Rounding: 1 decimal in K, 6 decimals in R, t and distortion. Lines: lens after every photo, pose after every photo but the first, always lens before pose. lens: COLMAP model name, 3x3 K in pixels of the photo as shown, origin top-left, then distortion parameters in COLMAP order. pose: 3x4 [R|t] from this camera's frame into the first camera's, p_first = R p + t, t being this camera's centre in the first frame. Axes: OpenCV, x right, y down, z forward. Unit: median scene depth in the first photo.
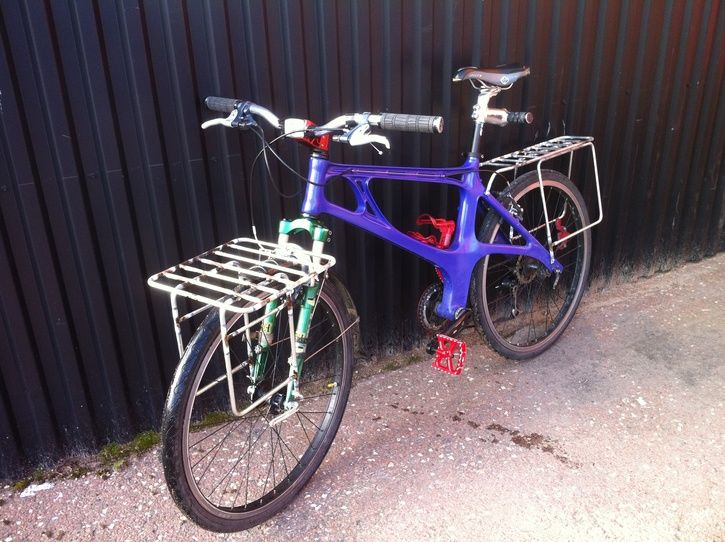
lens RADIAL K [[695.6, 0, 362.5], [0, 695.6, 271.0], [0, 0, 1]] dist [0.076764, -0.261715]
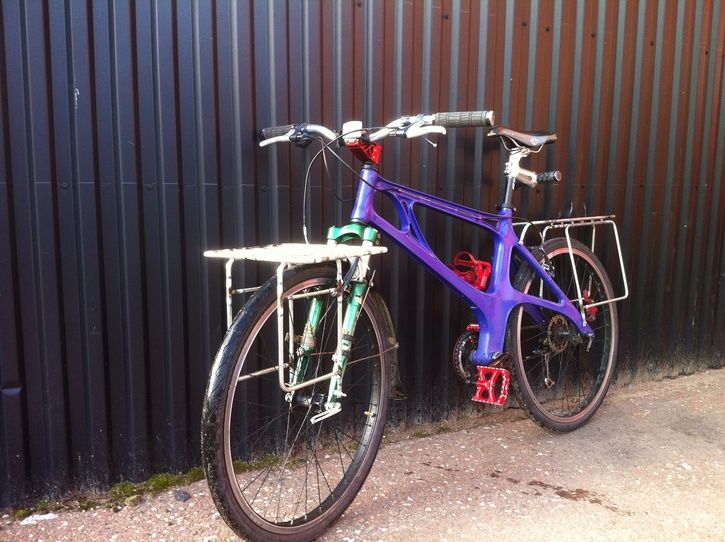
lens RADIAL K [[695.6, 0, 362.5], [0, 695.6, 271.0], [0, 0, 1]] dist [0.076764, -0.261715]
pose [[0.999220, 0.038415, 0.009098, -0.065214], [-0.034067, 0.955508, -0.292992, 0.247106], [-0.019949, 0.292454, 0.956072, 0.029983]]
